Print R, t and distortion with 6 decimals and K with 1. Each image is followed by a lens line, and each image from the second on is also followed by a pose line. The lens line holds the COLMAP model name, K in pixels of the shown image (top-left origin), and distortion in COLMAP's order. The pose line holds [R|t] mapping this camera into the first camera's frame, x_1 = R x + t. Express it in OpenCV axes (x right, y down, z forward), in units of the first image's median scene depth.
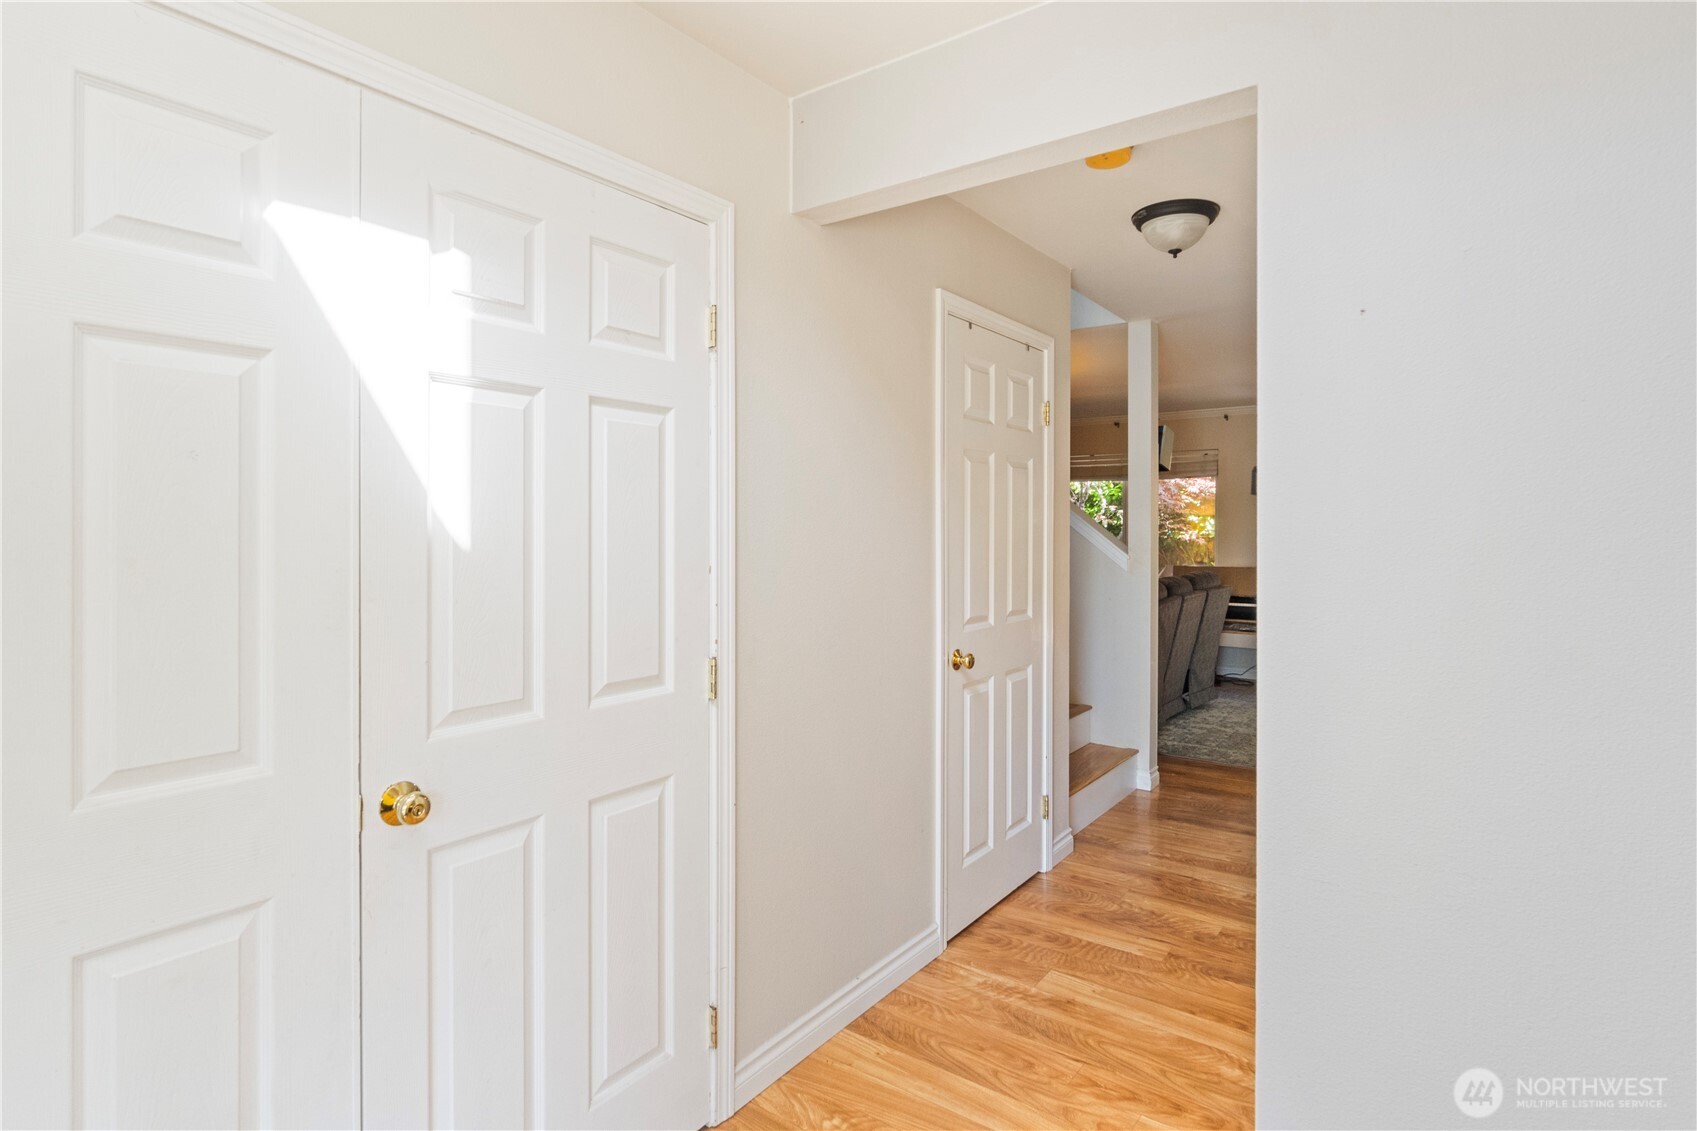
lens RADIAL K [[874.1, 0, 851.1], [0, 874.1, 554.3], [0, 0, 1]] dist [-0.001331, -0.000331]
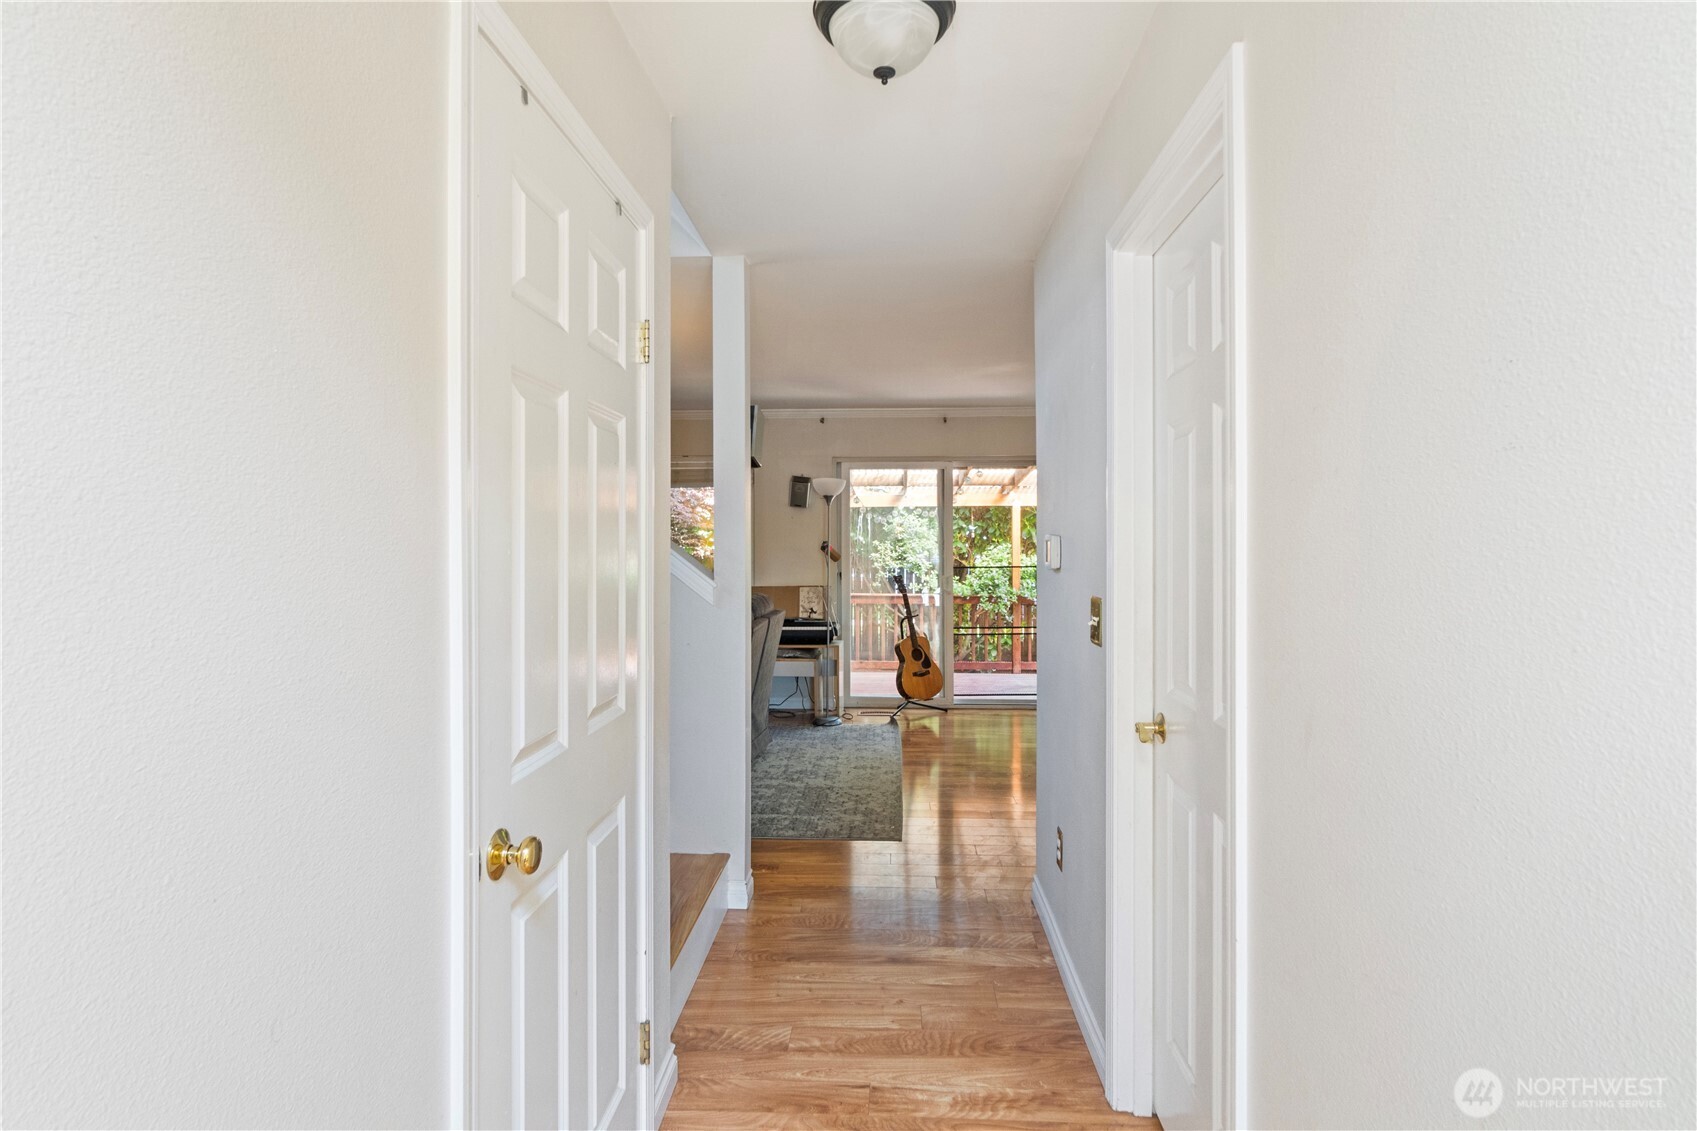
lens RADIAL K [[874.1, 0, 846.6], [0, 874.1, 536.3], [0, 0, 1]] dist [-0.001331, -0.000331]
pose [[0.838649, 0.001113, 0.544670, 0.026194], [0.019654, 0.999285, -0.032304, -0.014910], [-0.544317, 0.037796, 0.838028, 0.462178]]
